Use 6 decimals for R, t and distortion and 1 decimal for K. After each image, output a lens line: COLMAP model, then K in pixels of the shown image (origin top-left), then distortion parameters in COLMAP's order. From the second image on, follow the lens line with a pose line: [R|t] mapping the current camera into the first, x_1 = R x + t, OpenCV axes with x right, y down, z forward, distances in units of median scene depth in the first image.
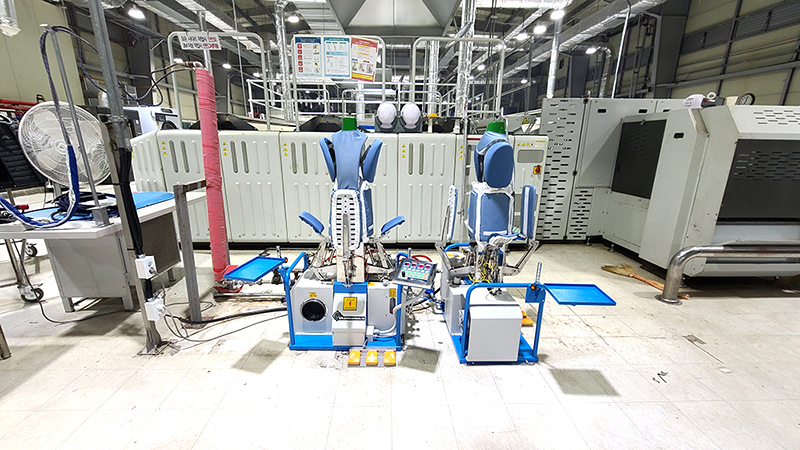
lens RADIAL K [[328.9, 0, 396.4], [0, 328.9, 224.4], [0, 0, 1]] dist [-0.001604, 0.000152]
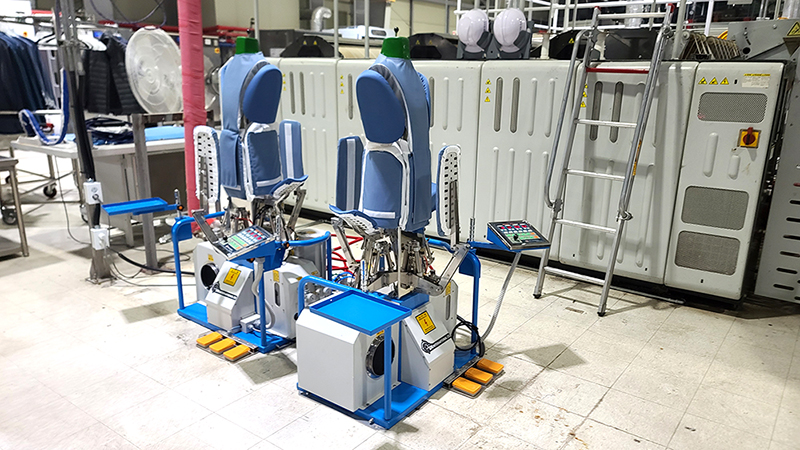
lens RADIAL K [[585.5, 0, 400.3], [0, 585.5, 233.7], [0, 0, 1]] dist [0.058367, -0.027686]
pose [[0.786326, 0.169788, -0.594023, 0.596733], [-0.165474, 0.984246, 0.062281, -0.007957], [0.595239, 0.049322, 0.802034, 0.064651]]
